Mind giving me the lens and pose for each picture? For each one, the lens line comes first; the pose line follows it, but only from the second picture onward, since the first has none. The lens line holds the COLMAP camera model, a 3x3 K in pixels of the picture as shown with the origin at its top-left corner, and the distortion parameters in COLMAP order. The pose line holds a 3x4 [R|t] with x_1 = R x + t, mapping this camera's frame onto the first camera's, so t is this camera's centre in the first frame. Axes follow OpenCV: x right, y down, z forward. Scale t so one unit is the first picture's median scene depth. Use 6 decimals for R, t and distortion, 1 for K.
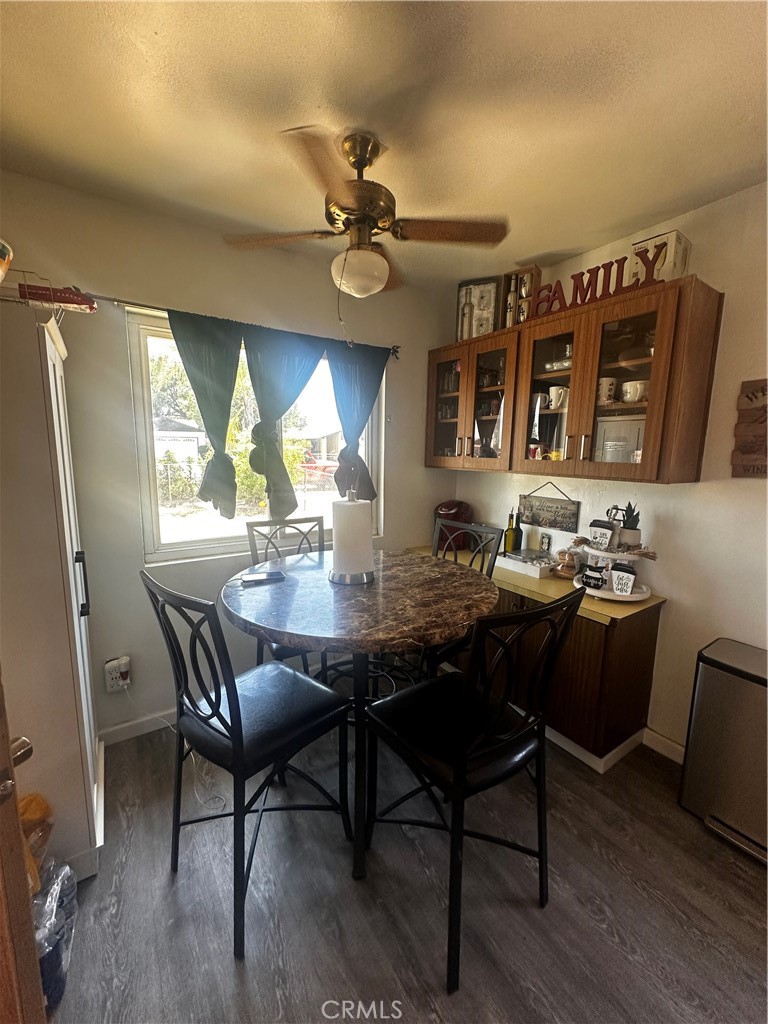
lens RADIAL K [[411.3, 0, 381.1], [0, 411.3, 508.7], [0, 0, 1]] dist [0.000337, 0.000130]
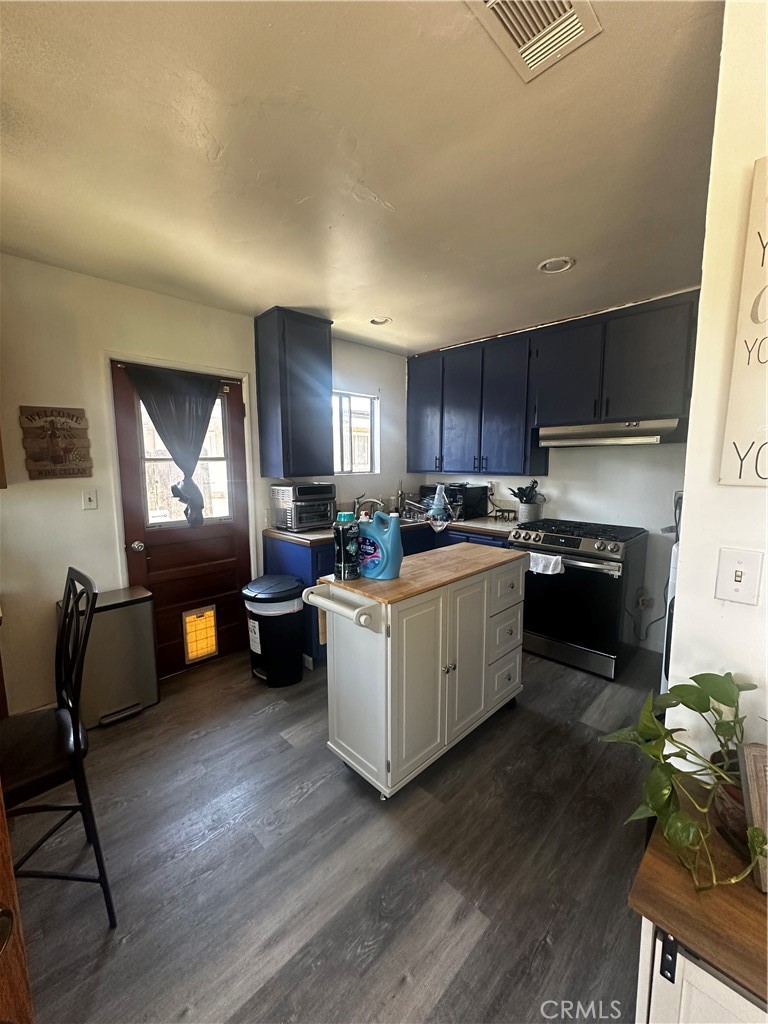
lens RADIAL K [[411.3, 0, 386.1], [0, 411.3, 509.4], [0, 0, 1]] dist [0.000337, 0.000130]
pose [[-0.191370, -0.138881, 0.971643, -0.643800], [0.147994, 0.974538, 0.168443, -0.040303], [-0.970296, 0.176032, -0.165944, 0.160194]]
